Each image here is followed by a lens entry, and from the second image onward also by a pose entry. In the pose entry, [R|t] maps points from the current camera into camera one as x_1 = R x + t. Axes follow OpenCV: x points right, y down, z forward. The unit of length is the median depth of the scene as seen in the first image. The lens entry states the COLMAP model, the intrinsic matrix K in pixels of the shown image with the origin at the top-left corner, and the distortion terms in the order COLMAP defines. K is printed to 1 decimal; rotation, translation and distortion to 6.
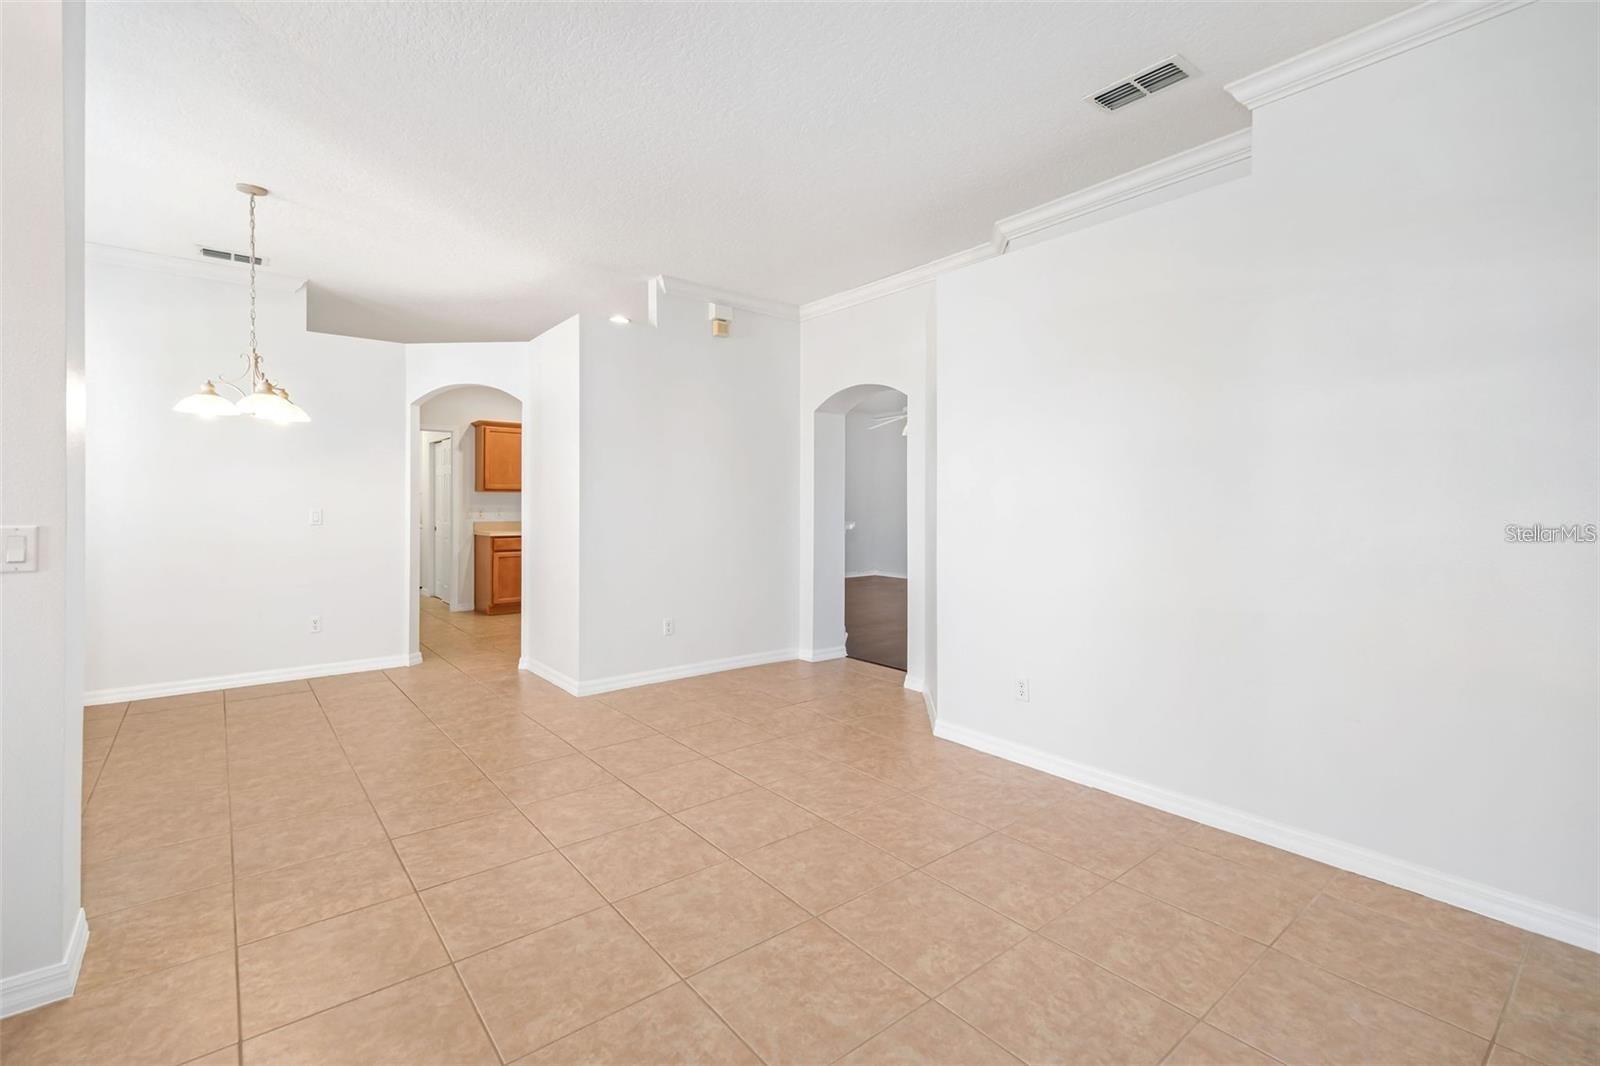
lens RADIAL K [[728.4, 0, 789.4], [0, 728.4, 503.8], [0, 0, 1]] dist [0.074628, -0.050546]
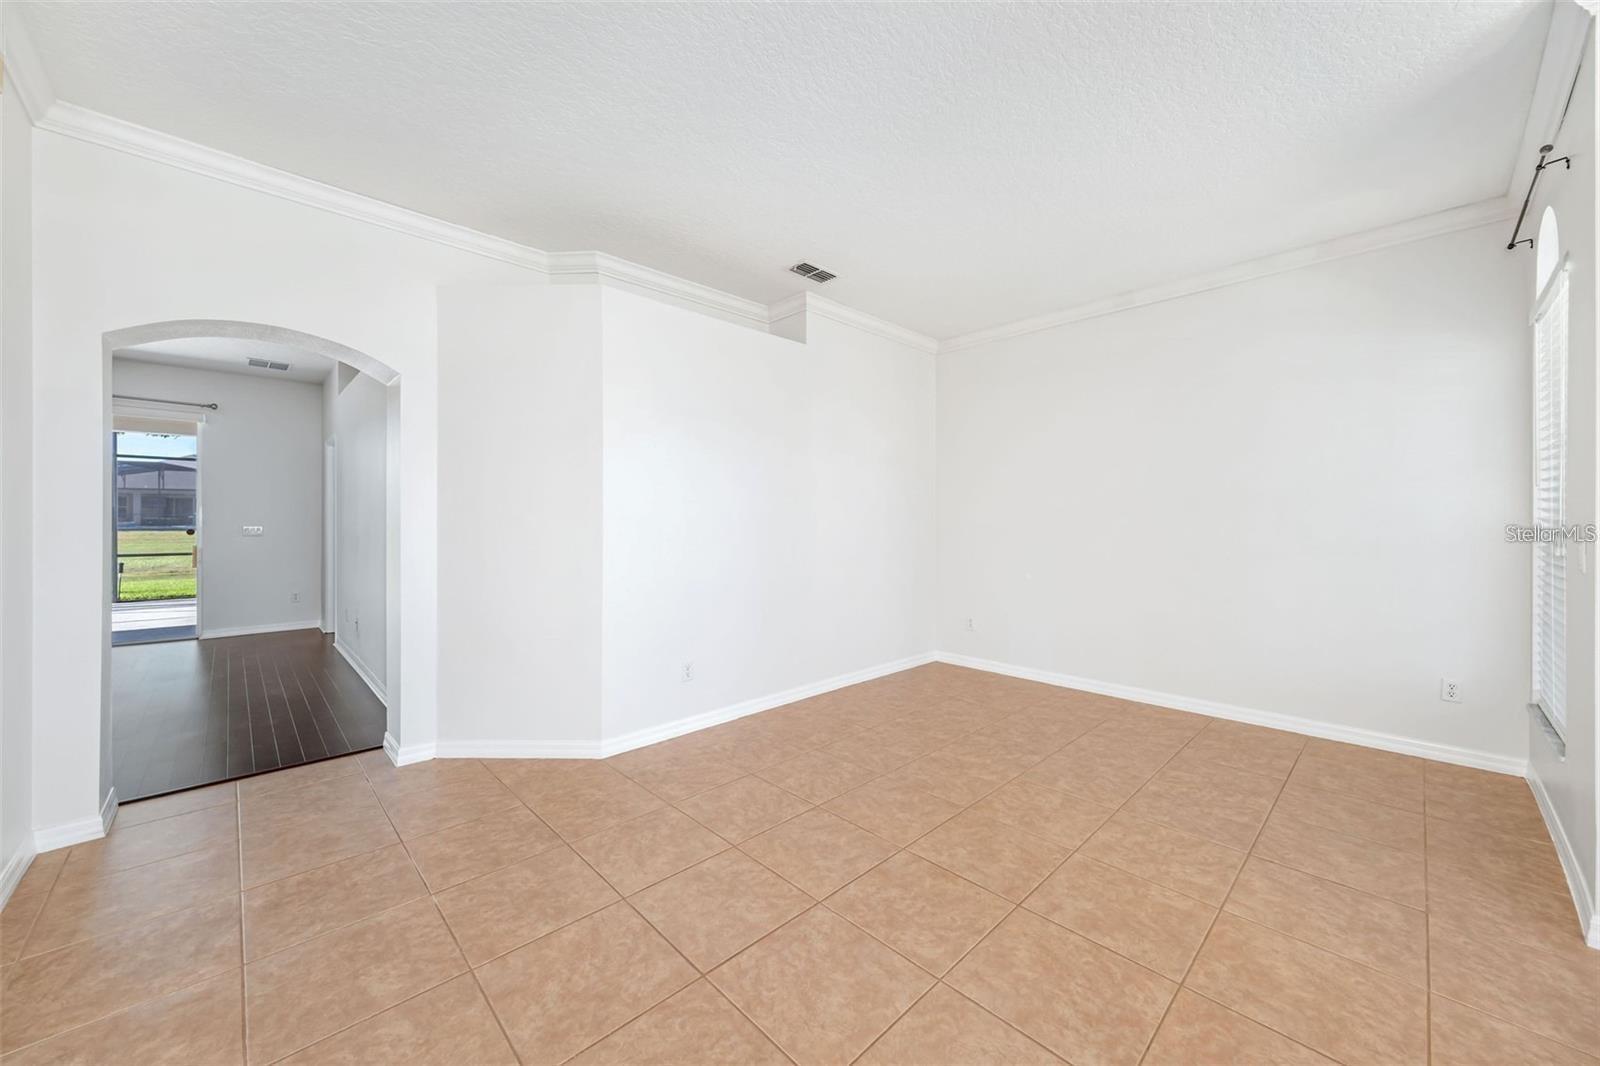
lens RADIAL K [[589.0, 0, 800.0], [0, 589.0, 533.0], [0, 0, 1]] dist [0.001835, 0.000123]
pose [[-0.103813, -0.023207, 0.994326, -0.563342], [-0.004674, 0.999728, 0.022845, -0.002514], [-0.994586, -0.002276, -0.103894, 0.766552]]
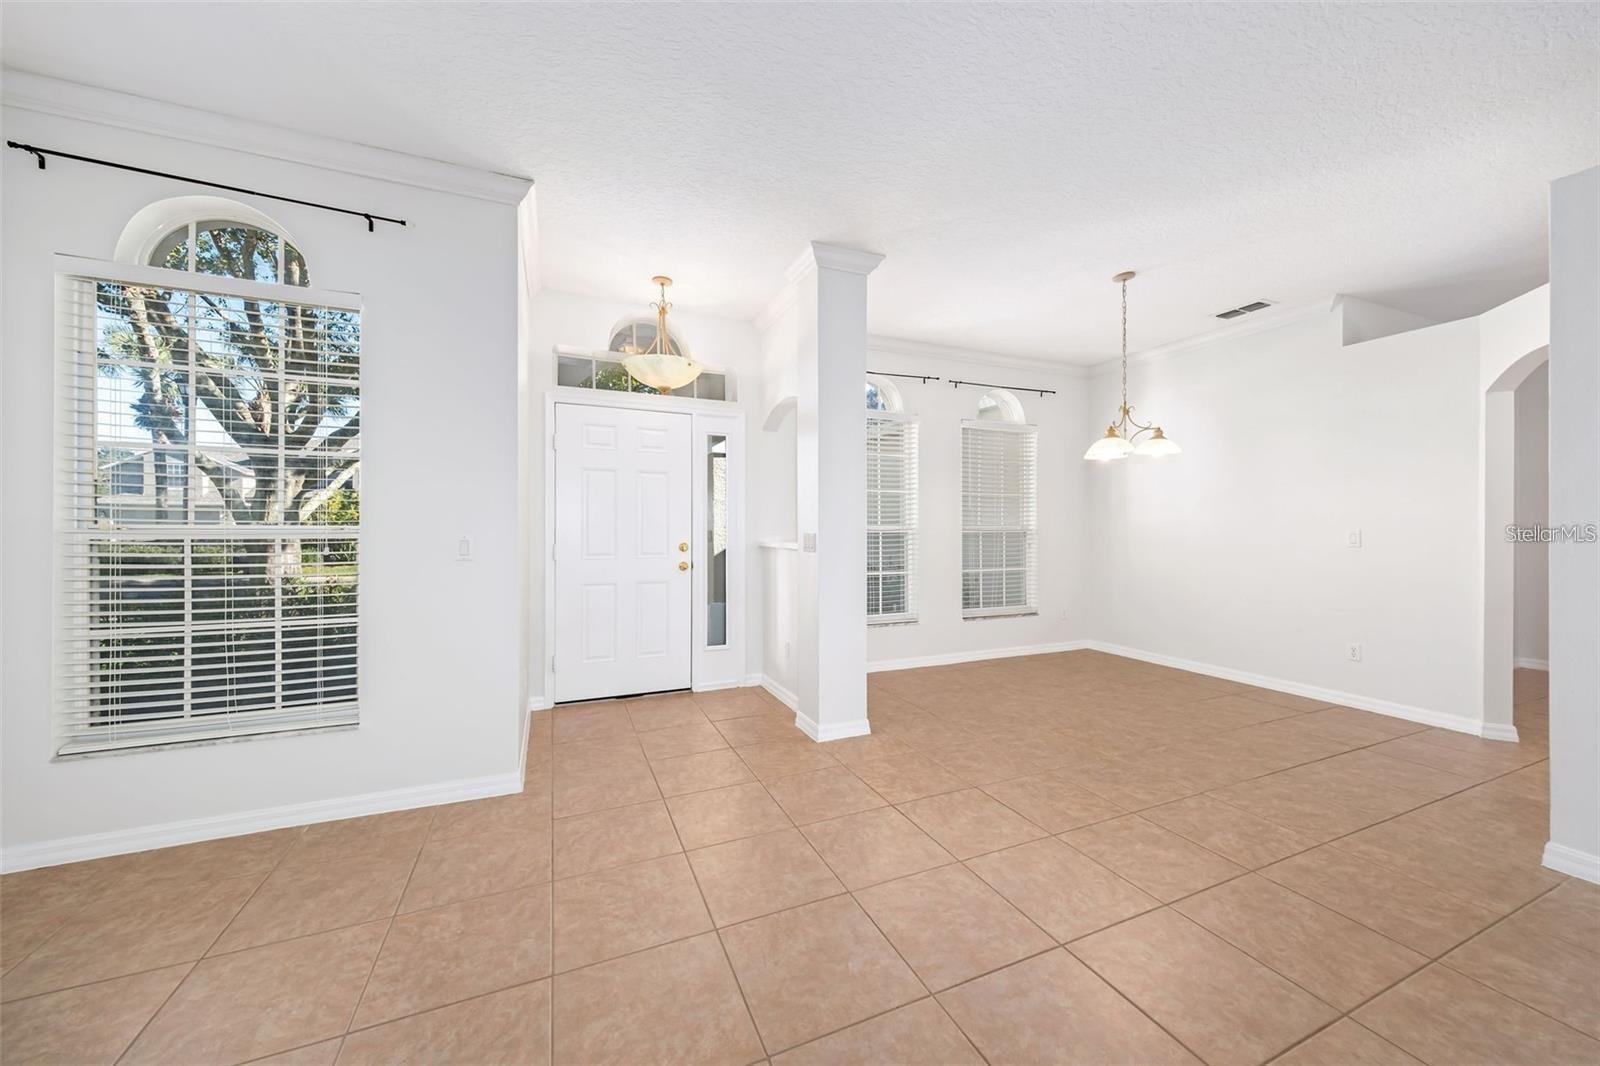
lens RADIAL K [[565.6, 0, 800.6], [0, 565.6, 525.1], [0, 0, 1]] dist [0.015374, -0.003741]
pose [[-0.257427, -0.007790, -0.966266, 0.320316], [0.000524, 0.999966, -0.008201, 0.005706], [0.966298, -0.002618, -0.257414, 0.630014]]
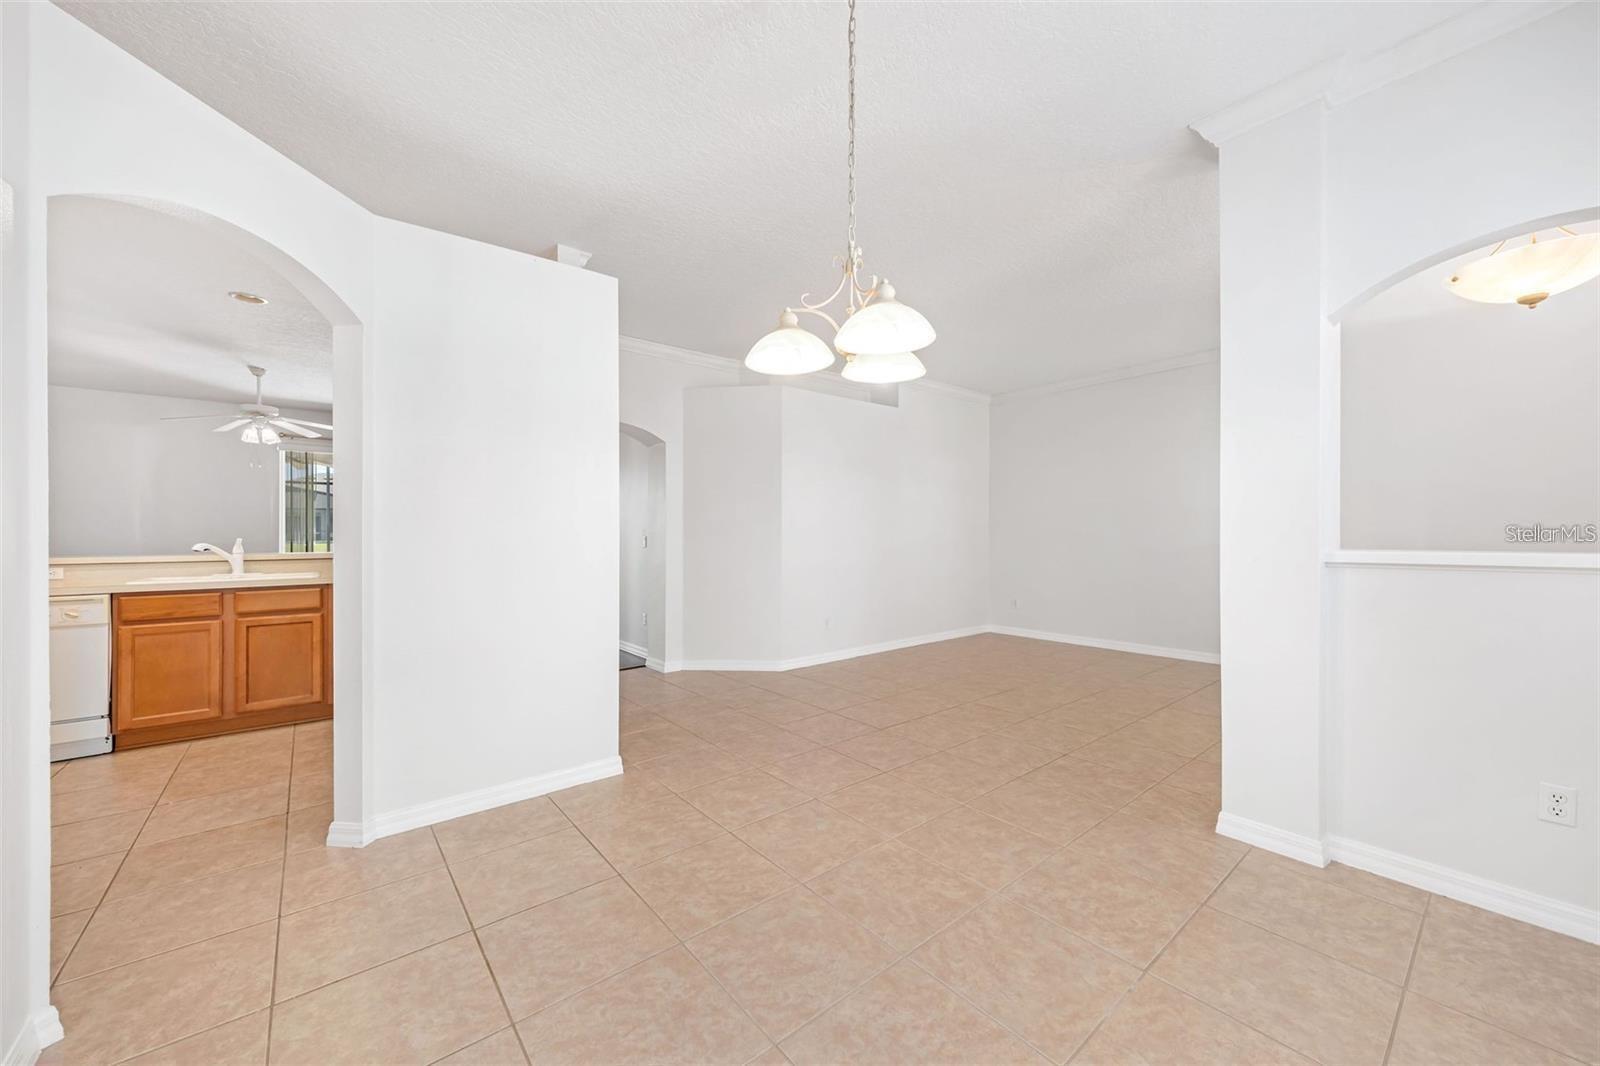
lens RADIAL K [[592.2, 0, 805.4], [0, 592.2, 531.7], [0, 0, 1]] dist [0.001819, 0.000256]
pose [[-0.029209, -0.001782, 0.999572, -1.030138], [0.004371, 0.999989, 0.001910, 0.007965], [-0.999564, 0.004425, -0.029201, 0.921332]]
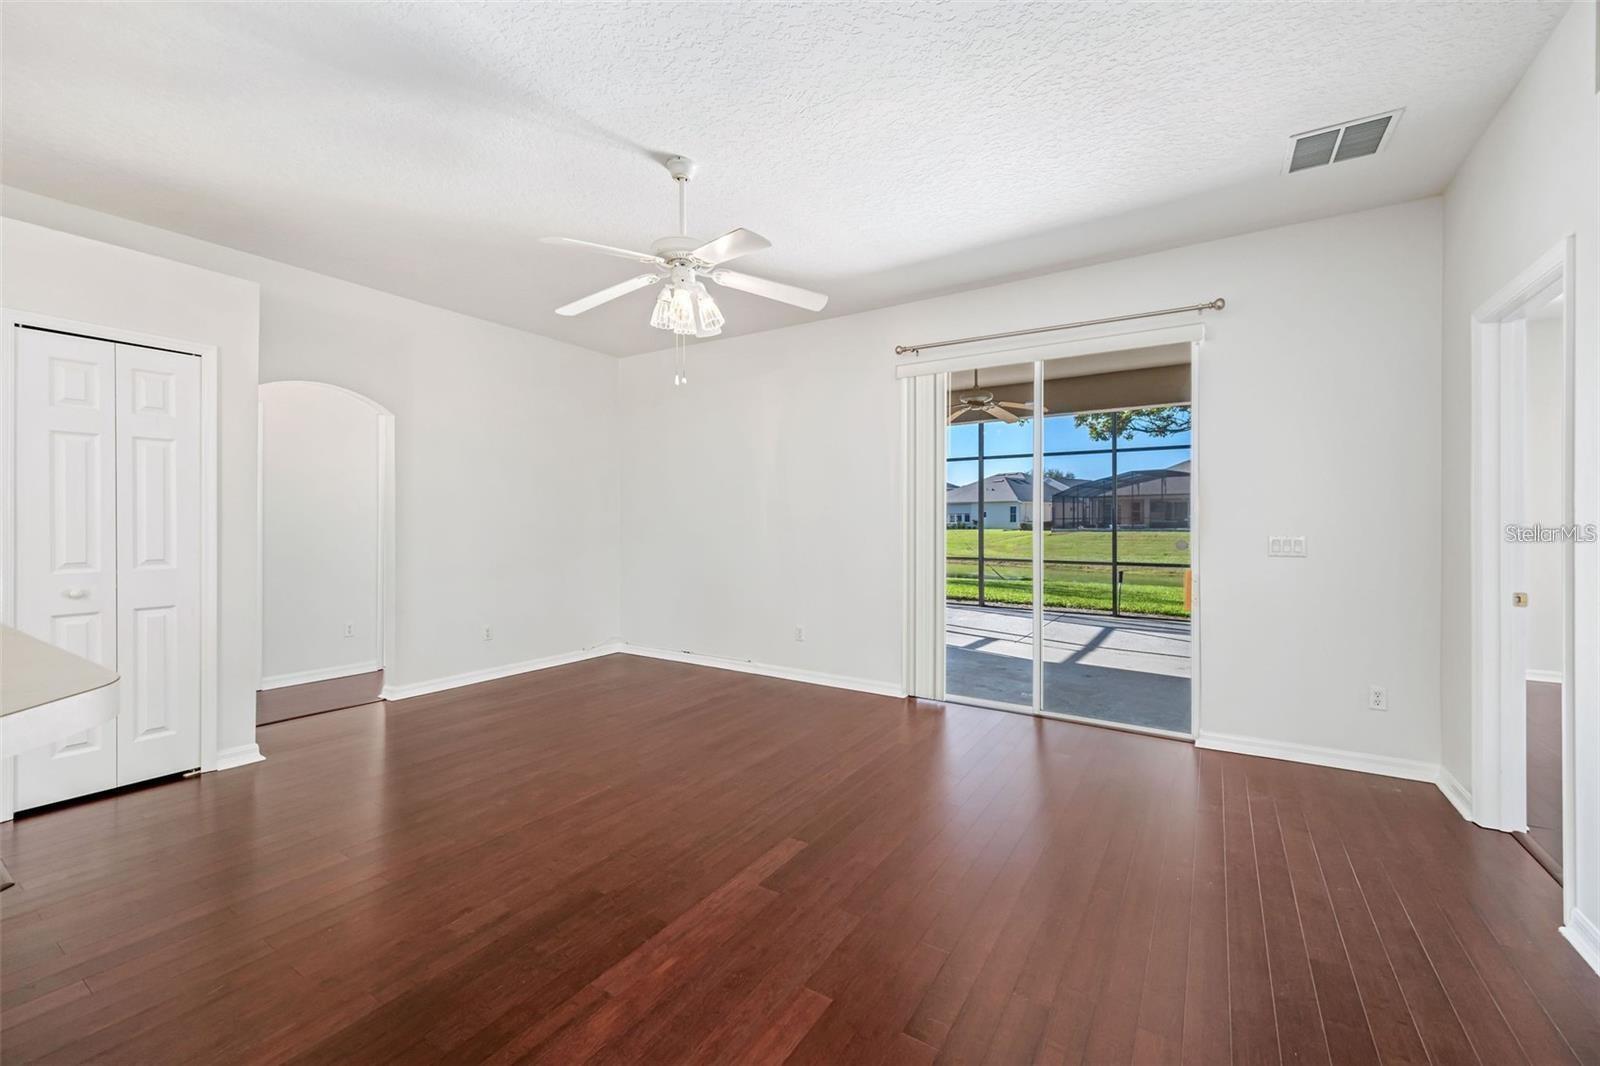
lens RADIAL K [[649.7, 0, 797.9], [0, 649.7, 519.0], [0, 0, 1]] dist [0.017455, -0.000038]
pose [[0.943343, -0.000542, 0.331820, 0.262655], [0.001445, 0.999996, -0.002476, 0.004373], [-0.331817, 0.002815, 0.943339, 1.456096]]
